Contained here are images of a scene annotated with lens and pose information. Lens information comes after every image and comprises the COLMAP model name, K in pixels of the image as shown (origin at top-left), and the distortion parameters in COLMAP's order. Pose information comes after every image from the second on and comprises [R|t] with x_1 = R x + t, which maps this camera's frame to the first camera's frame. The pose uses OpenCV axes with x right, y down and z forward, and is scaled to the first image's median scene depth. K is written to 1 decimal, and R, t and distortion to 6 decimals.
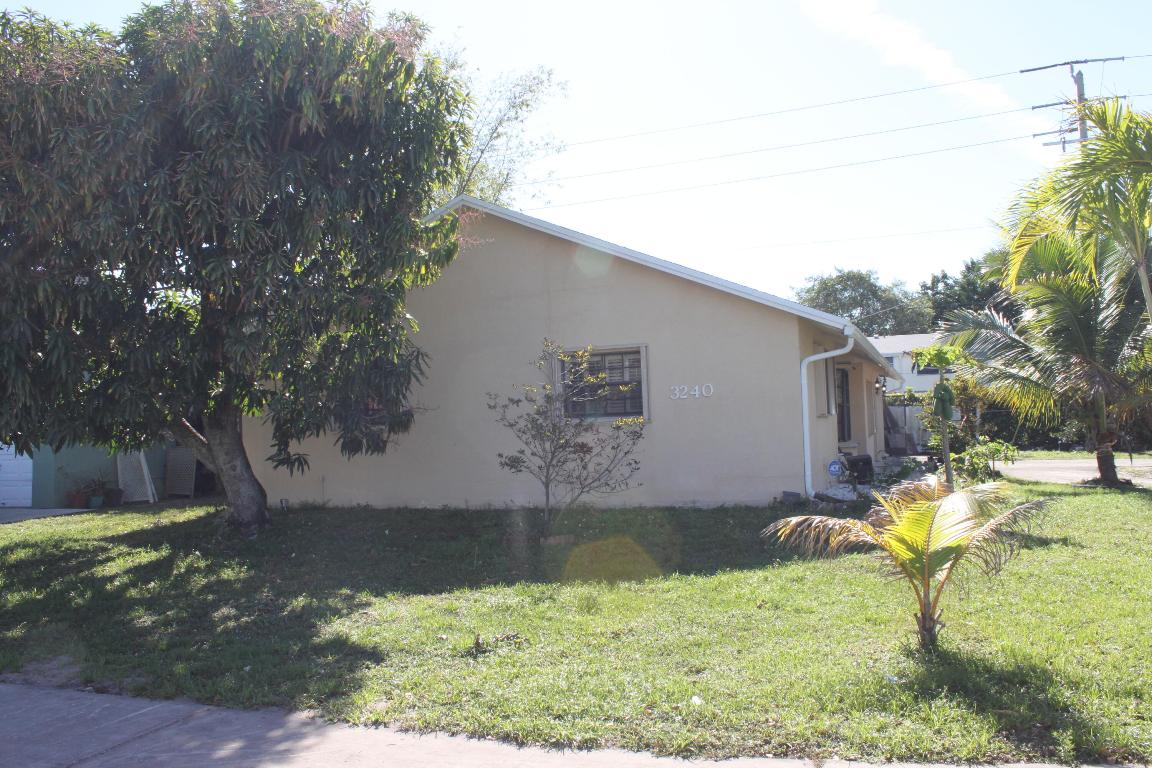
lens RADIAL K [[951.4, 0, 579.6], [0, 951.4, 376.9], [0, 0, 1]] dist [-0.165174, 0.146703]
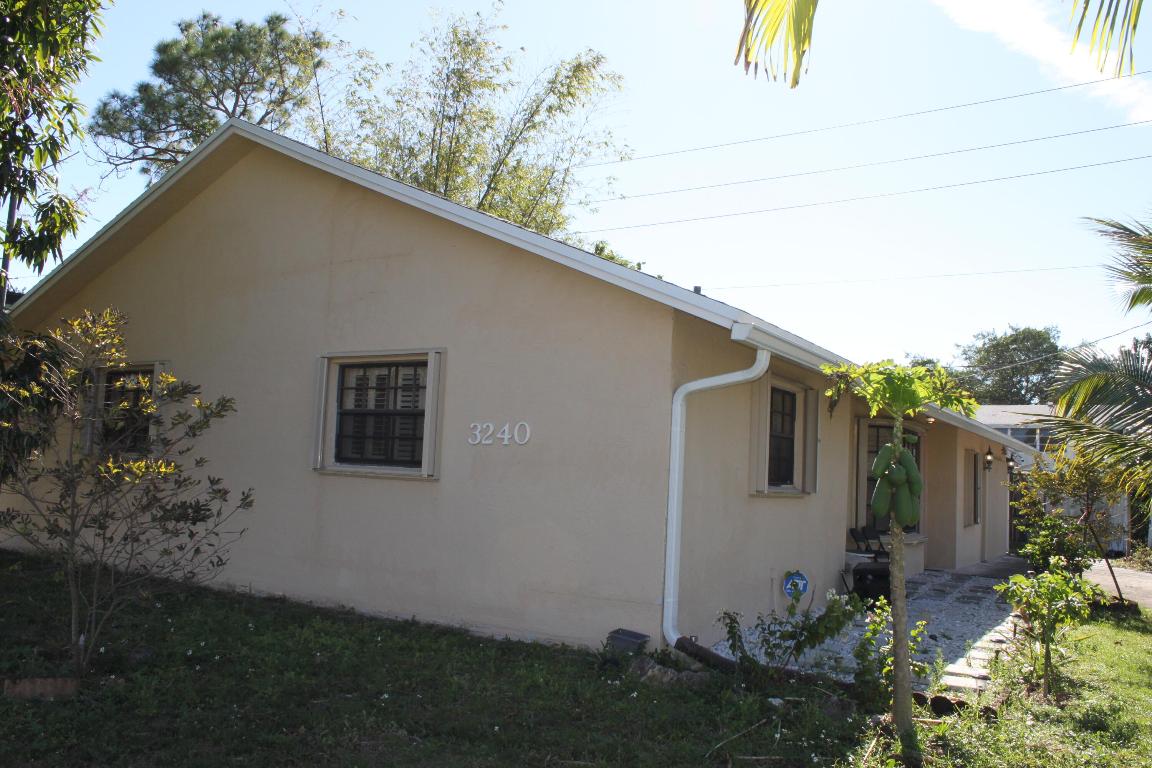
lens RADIAL K [[951.4, 0, 579.6], [0, 951.4, 376.9], [0, 0, 1]] dist [-0.165174, 0.146703]
pose [[0.978888, 0.057644, -0.196099, 0.268963], [-0.068307, 0.996507, -0.048050, 0.005392], [0.192644, 0.060431, 0.979406, 0.429538]]
